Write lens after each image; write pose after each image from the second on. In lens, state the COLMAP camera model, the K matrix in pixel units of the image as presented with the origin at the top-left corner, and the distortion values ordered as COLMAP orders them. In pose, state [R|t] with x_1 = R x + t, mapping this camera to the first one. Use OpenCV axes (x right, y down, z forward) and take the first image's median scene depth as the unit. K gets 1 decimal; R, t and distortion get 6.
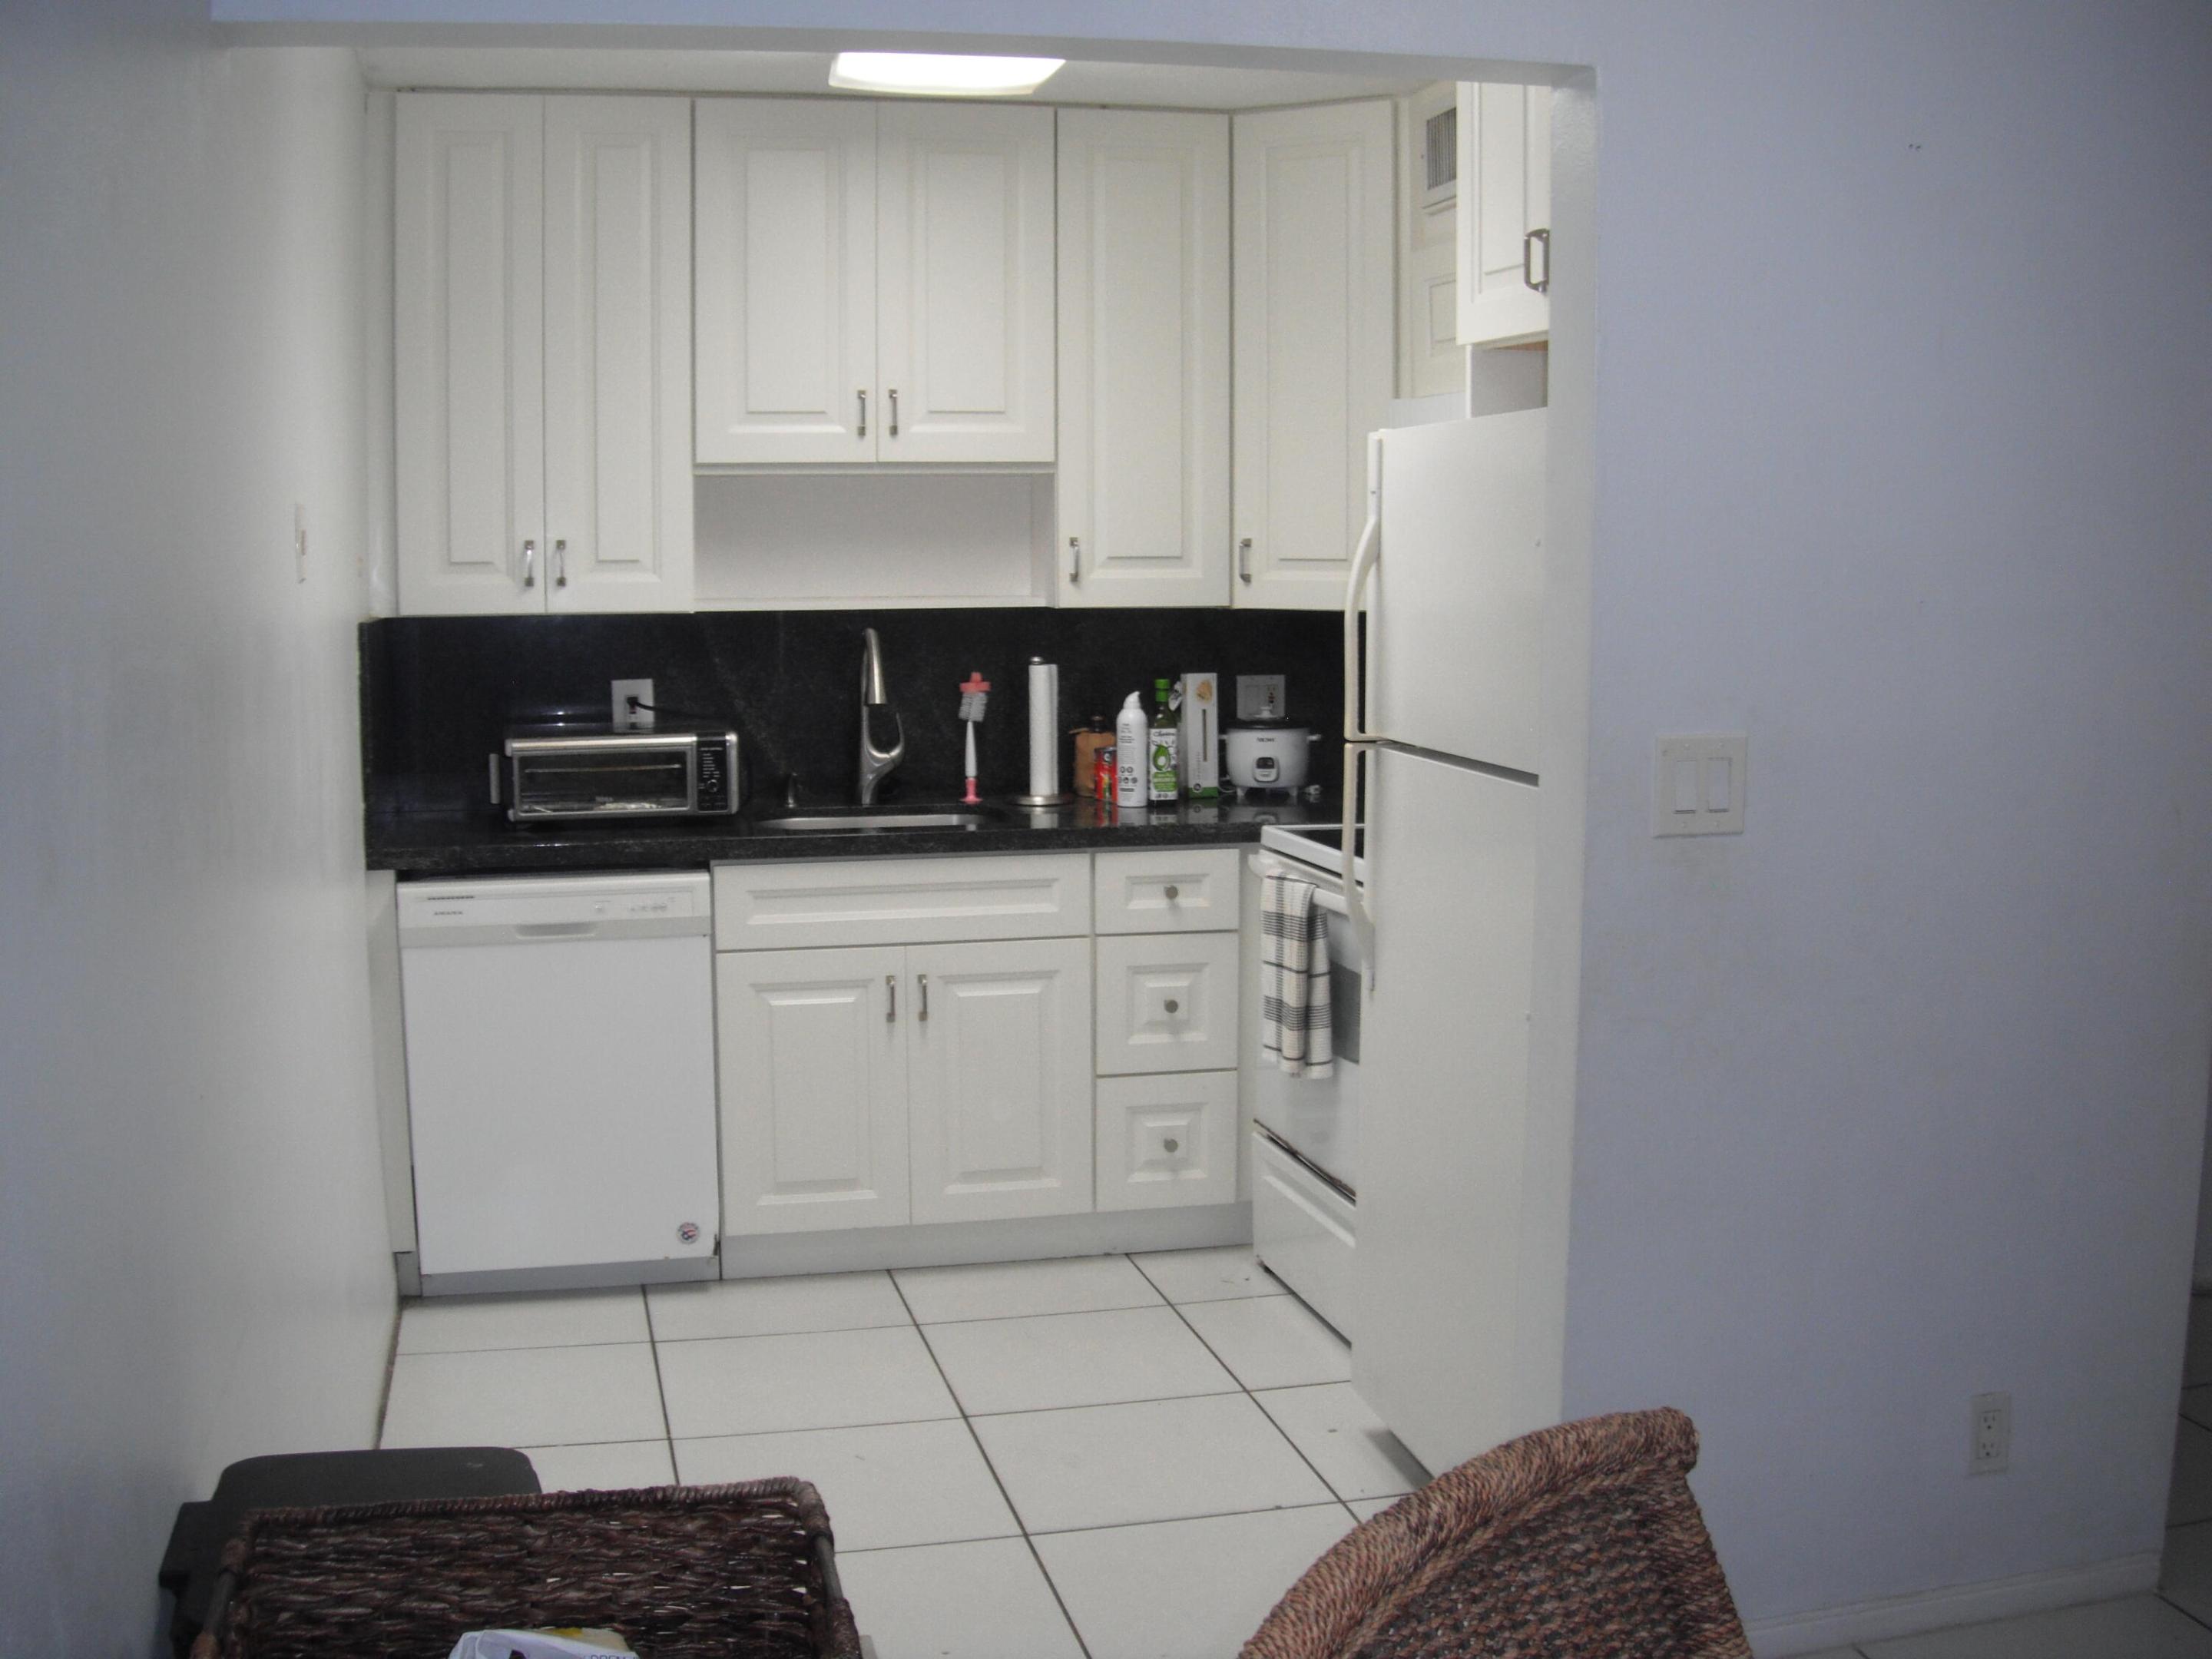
lens RADIAL K [[2369.7, 0, 1106.0], [0, 2369.7, 829.5], [0, 0, 1]] dist [-0.251149, 0.136186]
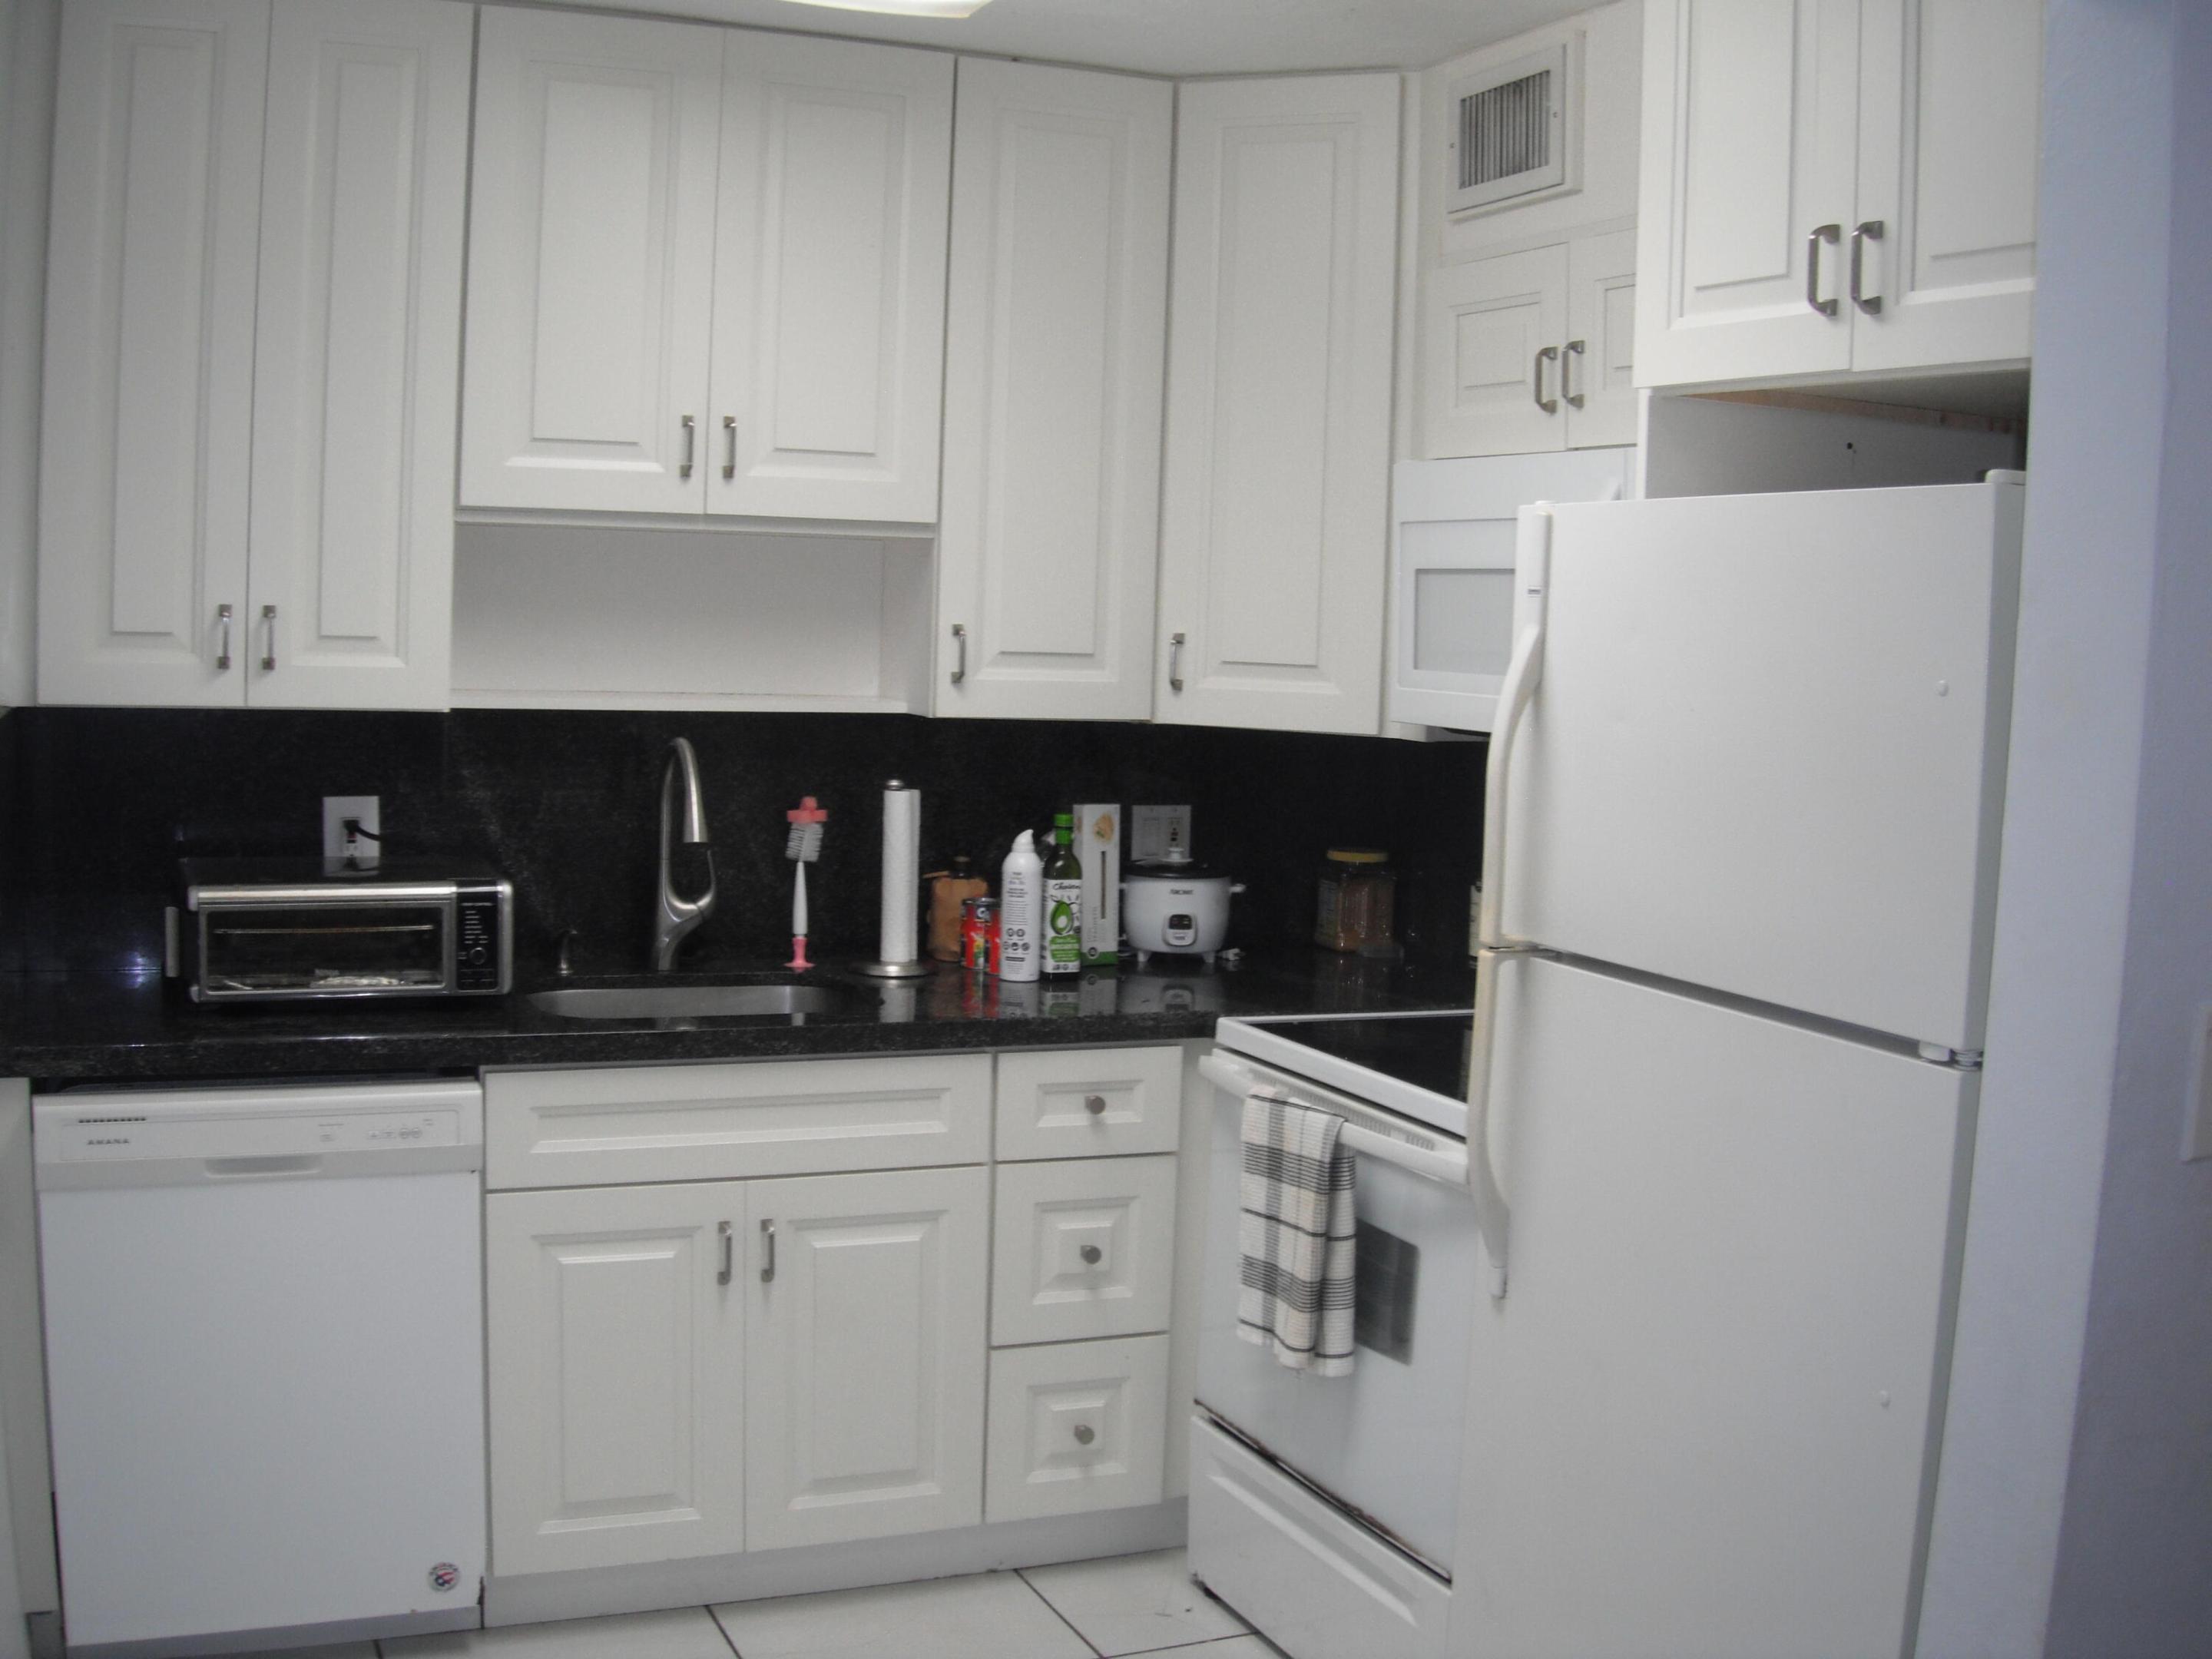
lens RADIAL K [[2369.7, 0, 1106.0], [0, 2369.7, 829.5], [0, 0, 1]] dist [-0.251149, 0.136186]
pose [[0.984828, 0.021108, 0.172246, -0.098156], [-0.016400, 0.999453, -0.028712, -0.038528], [-0.172758, 0.025452, 0.984635, 0.258126]]
